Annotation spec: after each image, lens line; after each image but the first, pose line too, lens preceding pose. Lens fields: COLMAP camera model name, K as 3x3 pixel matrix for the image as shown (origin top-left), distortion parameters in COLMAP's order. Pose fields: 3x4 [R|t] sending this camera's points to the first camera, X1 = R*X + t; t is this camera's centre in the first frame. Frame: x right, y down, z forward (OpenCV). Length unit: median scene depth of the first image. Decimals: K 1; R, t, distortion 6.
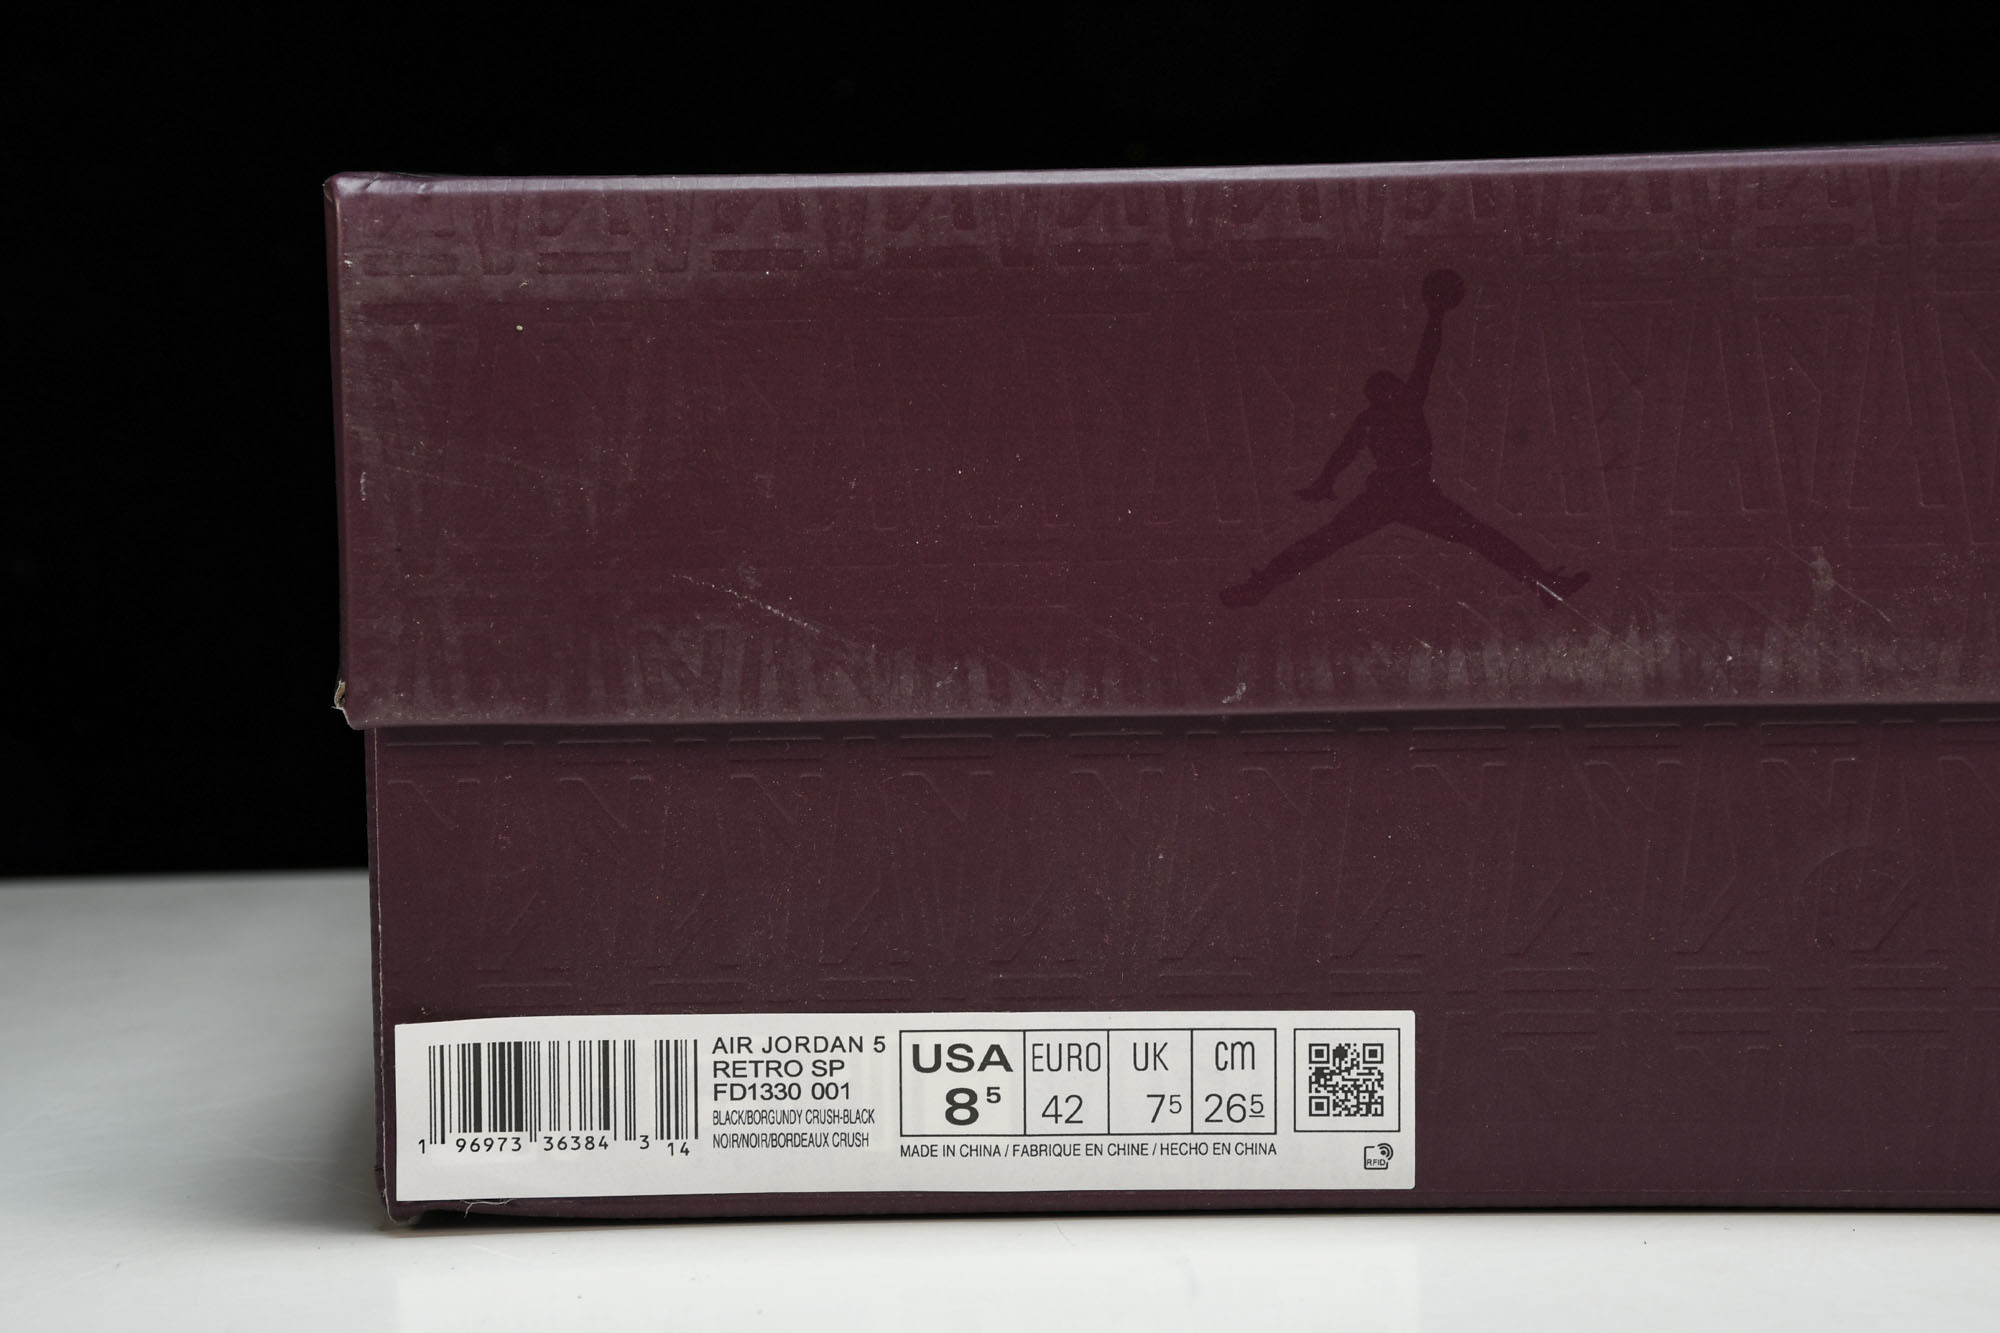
lens RADIAL K [[5637.6, 0, 1000.0], [0, 5637.6, 666.5], [0, 0, 1]] dist [0.640327, 1.304172]
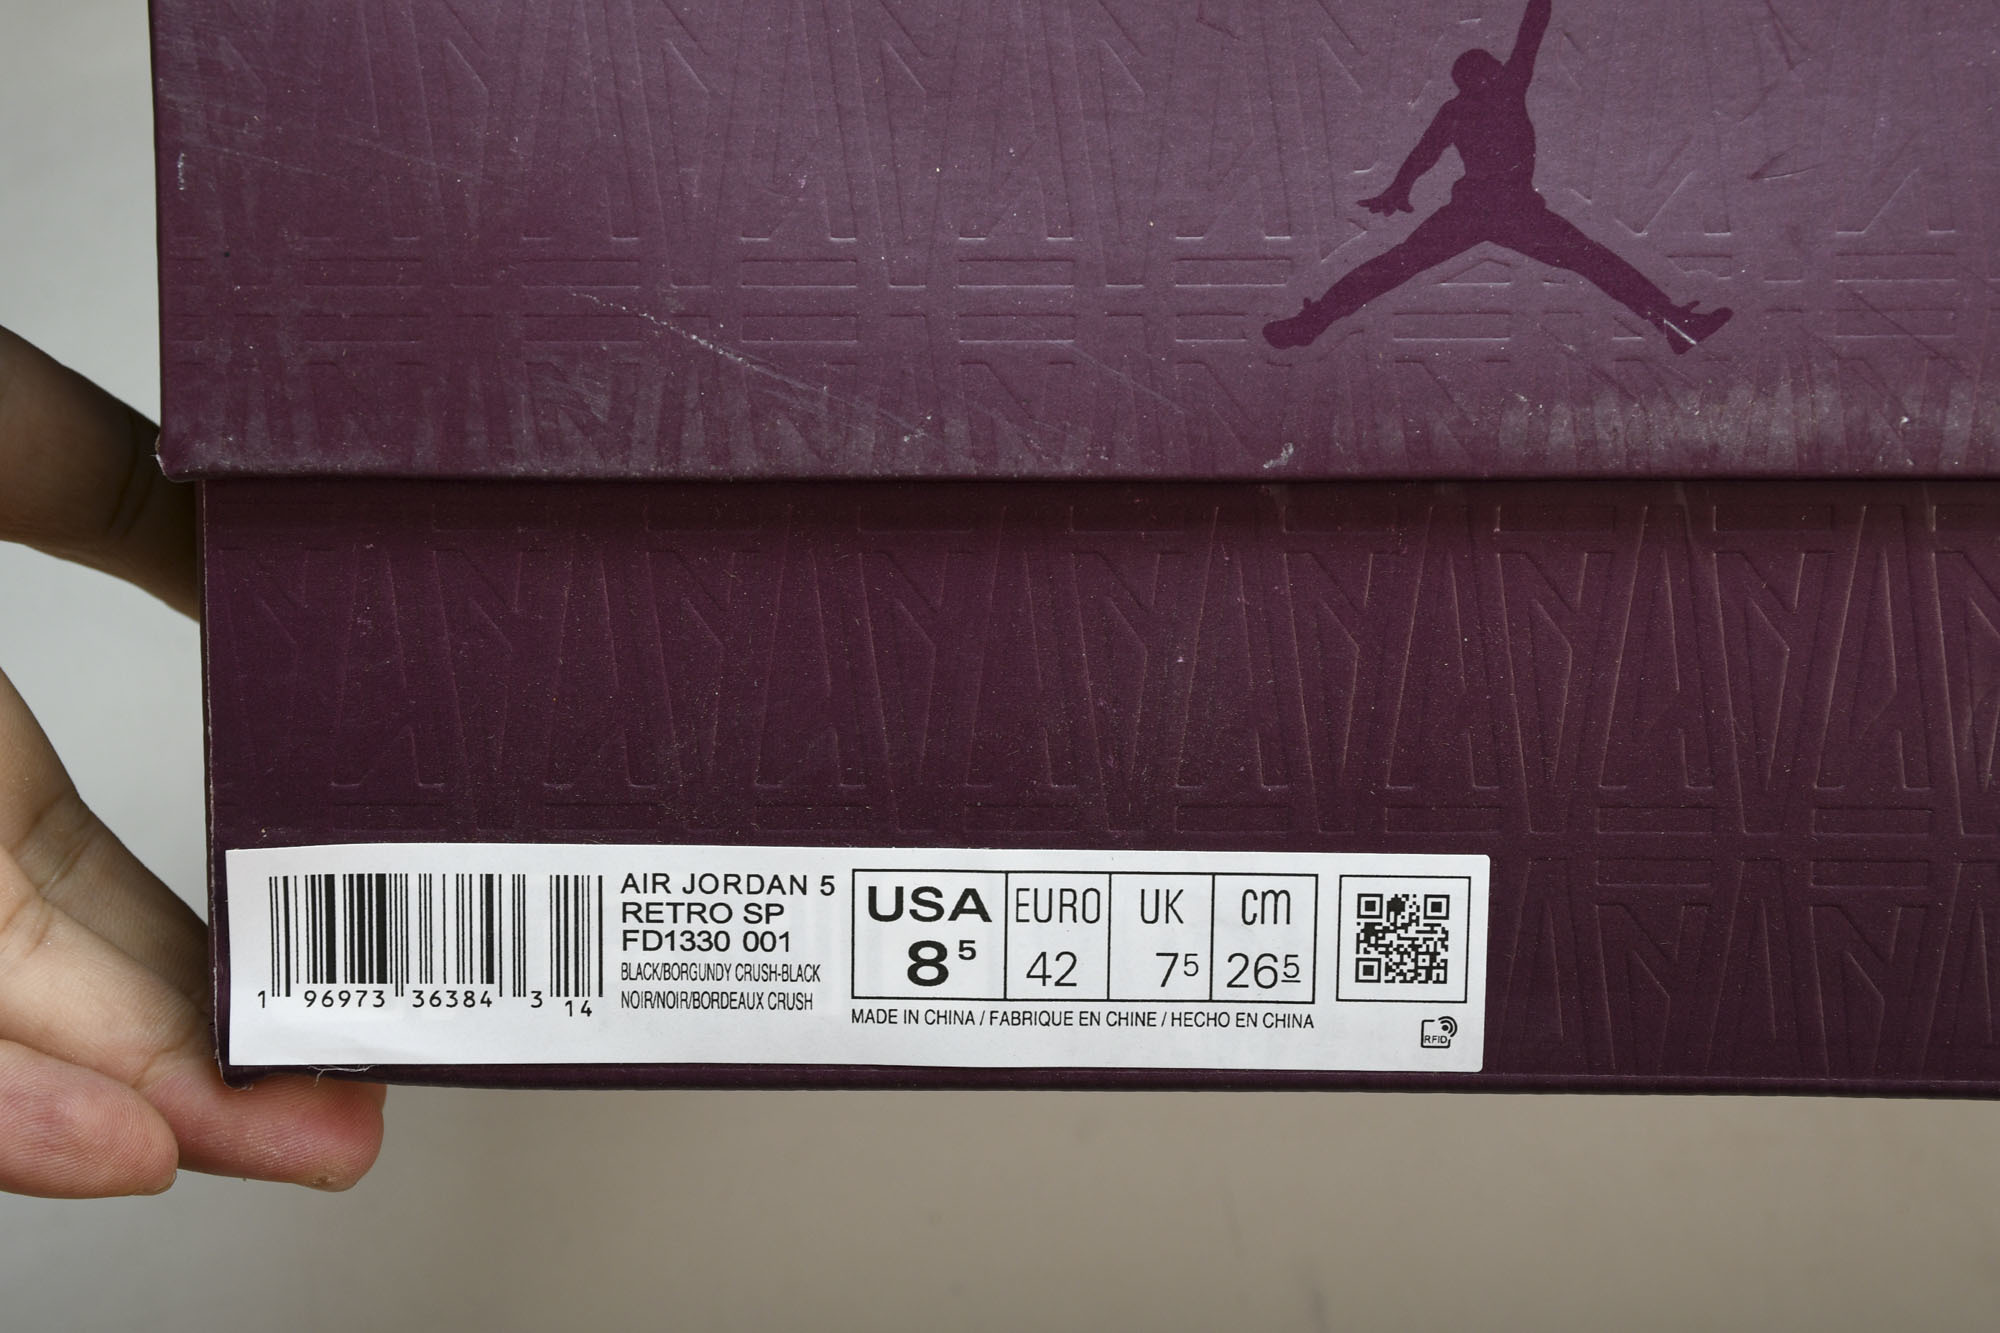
lens RADIAL K [[3985.8, 0, 1000.1], [0, 3985.8, 664.3], [0, 0, 1]] dist [0.260212, 0.098694]
pose [[0.999834, 0.017617, 0.004602, 0.000207], [-0.017735, 0.999476, 0.027081, 0.019230], [-0.004122, -0.027158, 0.999623, 0.429642]]
